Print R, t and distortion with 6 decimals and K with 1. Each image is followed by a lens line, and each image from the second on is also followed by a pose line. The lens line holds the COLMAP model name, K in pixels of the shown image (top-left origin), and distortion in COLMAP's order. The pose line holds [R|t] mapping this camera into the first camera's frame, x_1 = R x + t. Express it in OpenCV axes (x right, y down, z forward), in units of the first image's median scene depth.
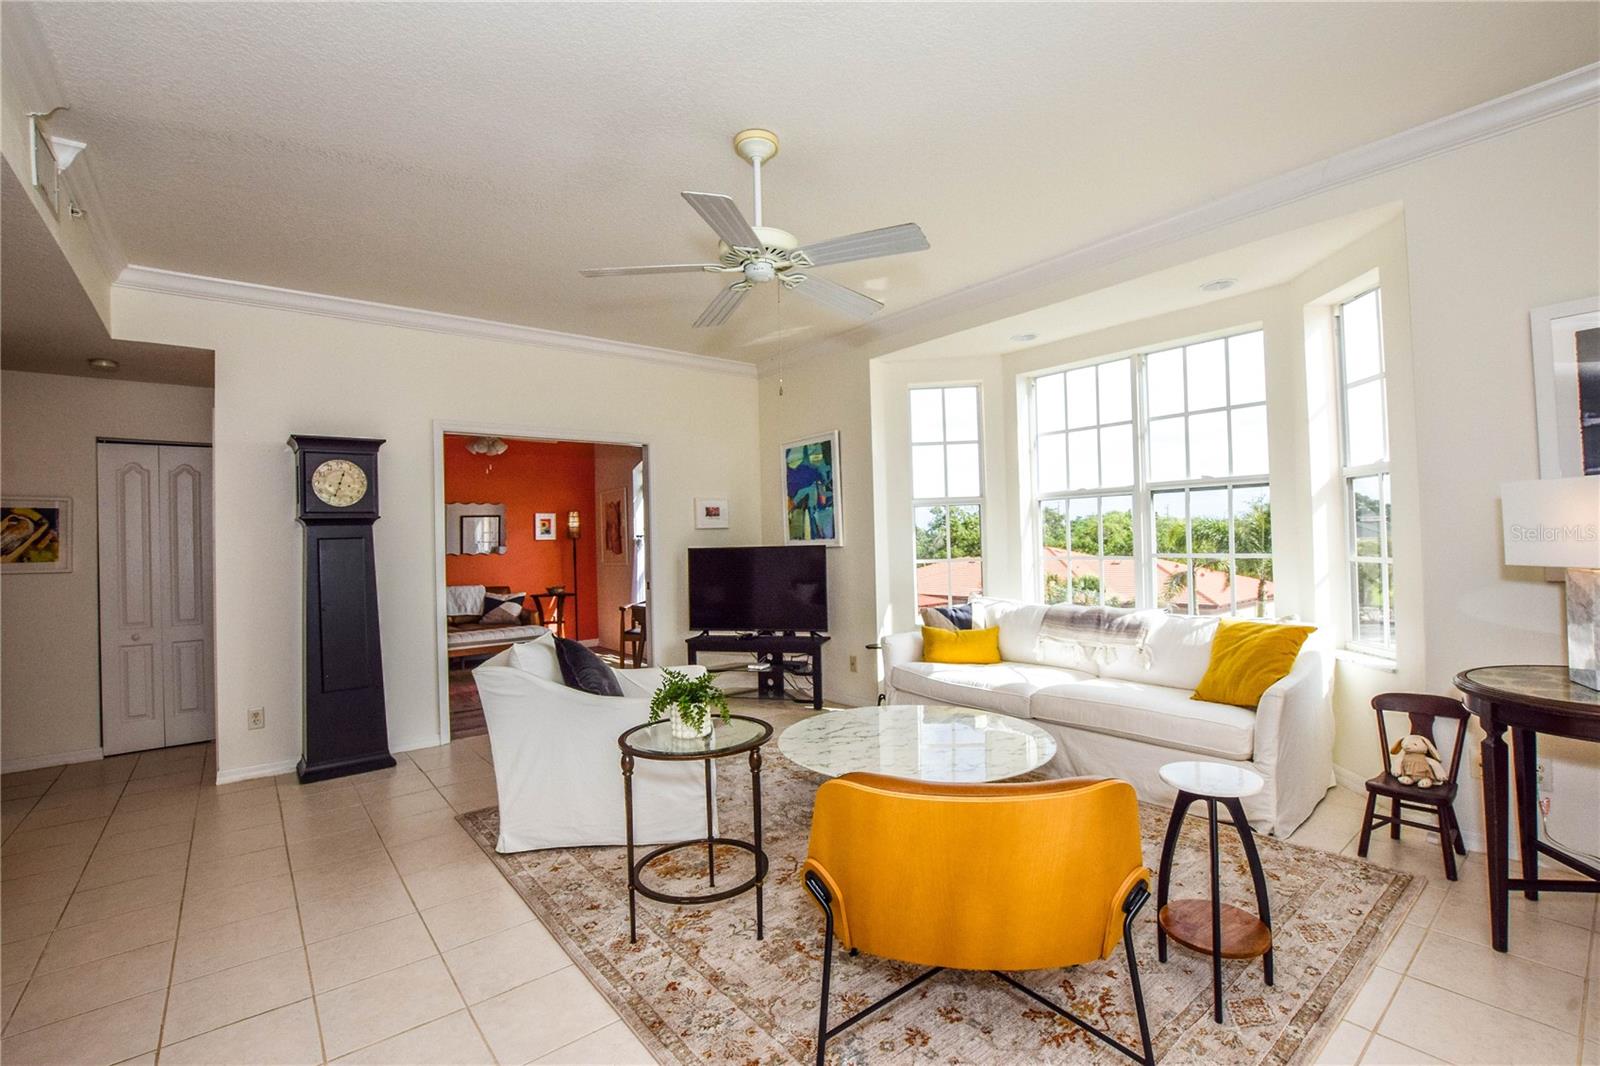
lens RADIAL K [[711.6, 0, 806.4], [0, 711.6, 530.8], [0, 0, 1]] dist [-0.026392, 0.001984]
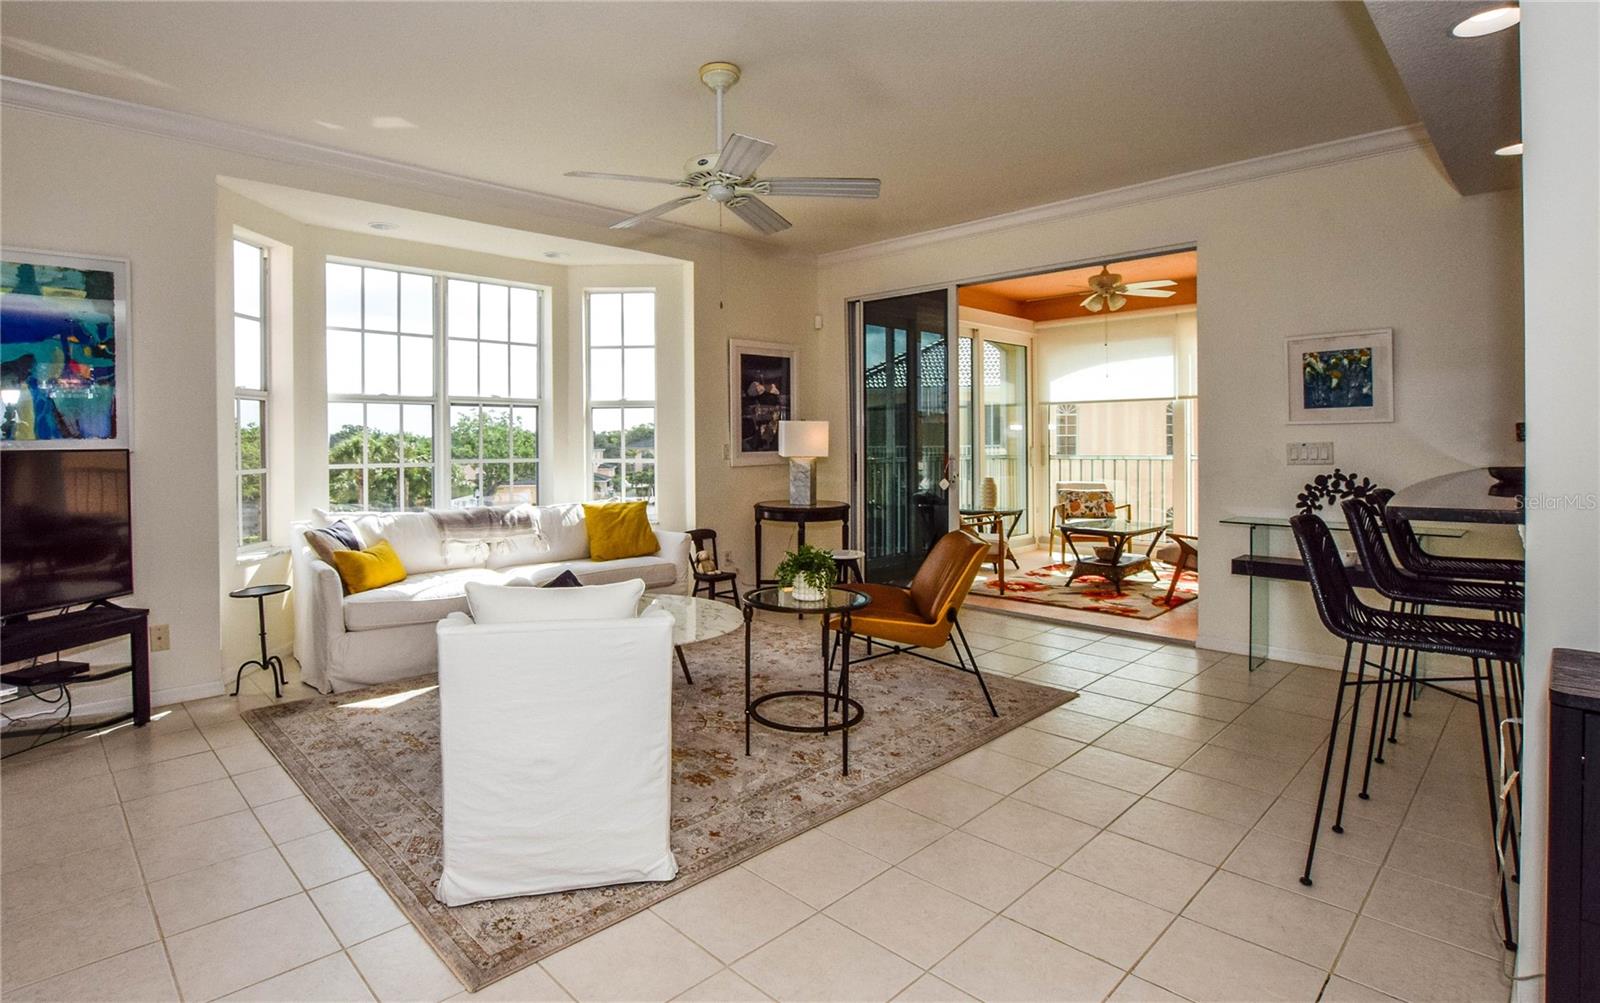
lens RADIAL K [[802.5, 0, 719.0], [0, 802.5, 444.9], [0, 0, 1]] dist [-0.028114, 0.000835]
pose [[-0.044207, 0.021374, 0.998794, -0.641684], [-0.005275, 0.999752, -0.021628, 0.027887], [-0.999008, -0.006225, -0.044083, 0.526048]]
